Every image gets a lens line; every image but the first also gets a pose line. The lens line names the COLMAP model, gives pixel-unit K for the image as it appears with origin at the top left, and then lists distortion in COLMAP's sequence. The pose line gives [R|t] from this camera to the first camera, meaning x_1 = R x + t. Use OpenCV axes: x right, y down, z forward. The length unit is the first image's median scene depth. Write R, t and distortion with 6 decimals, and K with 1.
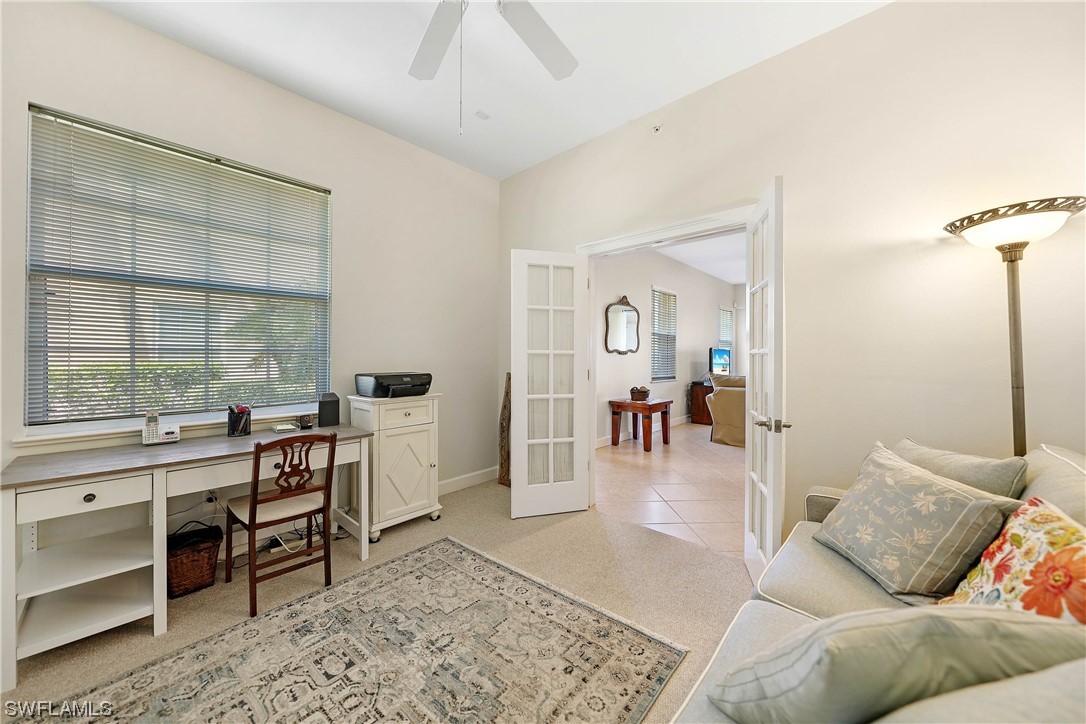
lens RADIAL K [[394.9, 0, 541.6], [0, 394.9, 356.0], [0, 0, 1]] dist [-0.023200, 0.003212]
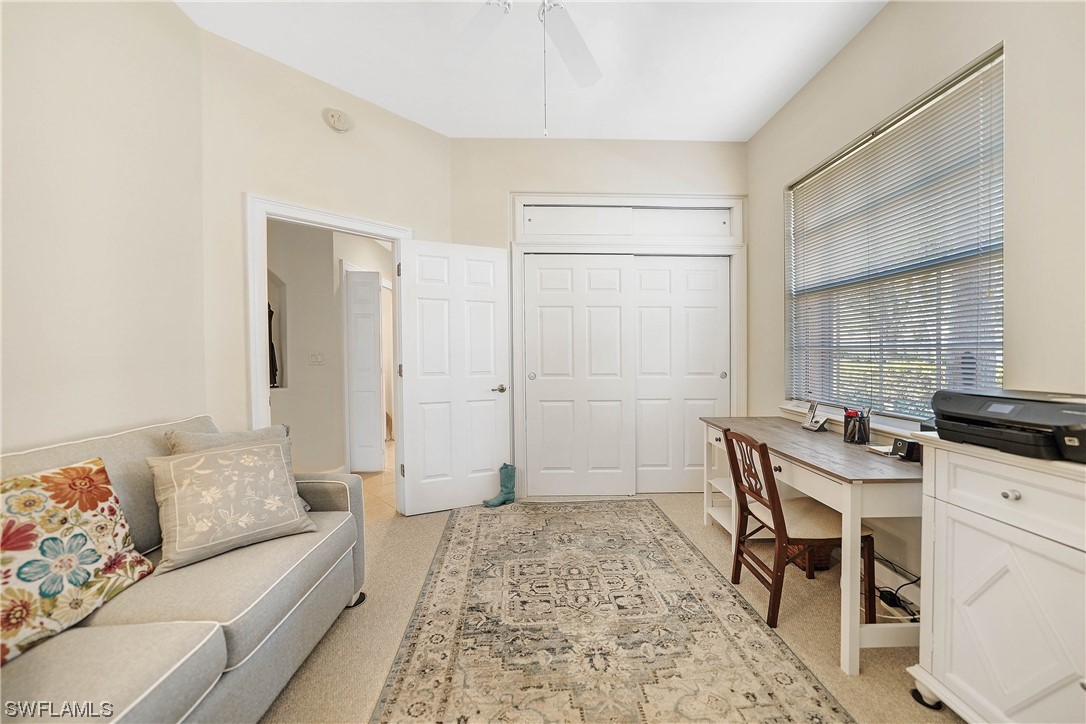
lens RADIAL K [[394.9, 0, 541.9], [0, 394.9, 358.6], [0, 0, 1]] dist [-0.023200, 0.003212]
pose [[-0.729291, 0.007999, -0.684157, 0.499709], [-0.005938, 0.999820, 0.018020, 0.006069], [0.684178, 0.017204, -0.729112, 1.678755]]
